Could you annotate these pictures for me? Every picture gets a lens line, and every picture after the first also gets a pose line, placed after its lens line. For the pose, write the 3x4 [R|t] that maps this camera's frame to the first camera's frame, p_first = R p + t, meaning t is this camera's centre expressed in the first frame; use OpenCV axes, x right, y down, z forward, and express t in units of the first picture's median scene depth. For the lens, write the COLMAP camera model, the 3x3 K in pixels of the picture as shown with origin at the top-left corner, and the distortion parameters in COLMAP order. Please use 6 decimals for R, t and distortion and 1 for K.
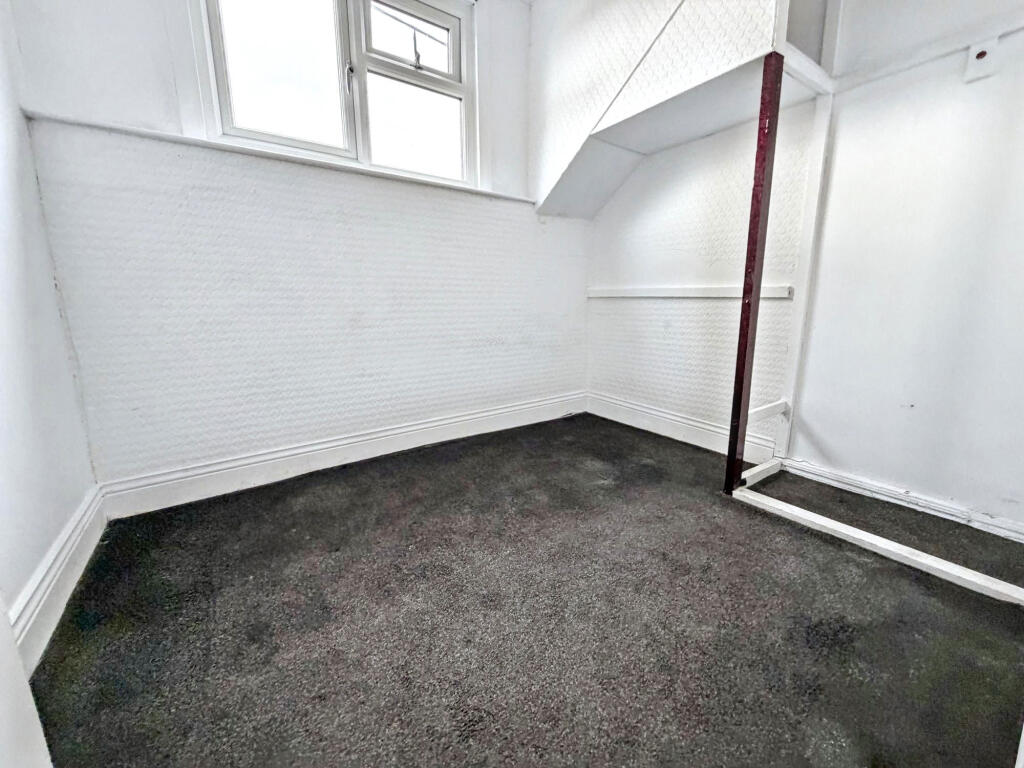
lens RADIAL K [[410.2, 0, 509.4], [0, 410.2, 384.8], [0, 0, 1]] dist [0.000857, 0.000265]
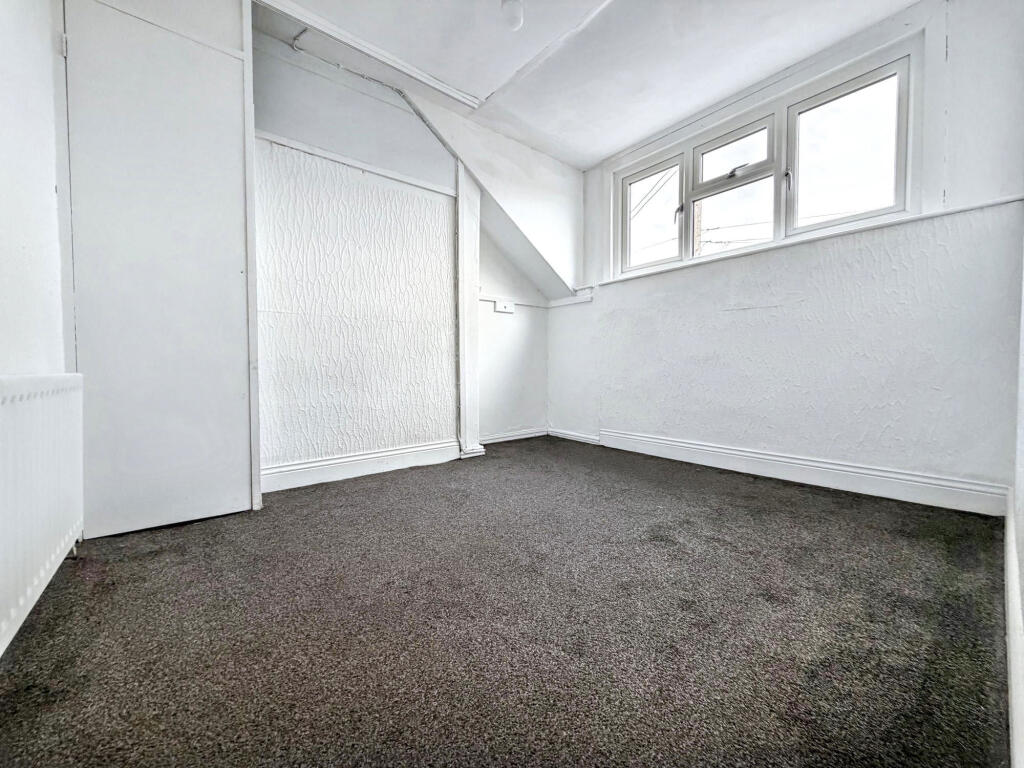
lens RADIAL K [[410.2, 0, 509.4], [0, 410.2, 384.8], [0, 0, 1]] dist [0.000857, 0.000265]
pose [[0.094072, 0.030894, -0.995086, 1.060471], [-0.205858, 0.978521, 0.010918, 0.008923], [0.974050, 0.203819, 0.098411, 0.322277]]
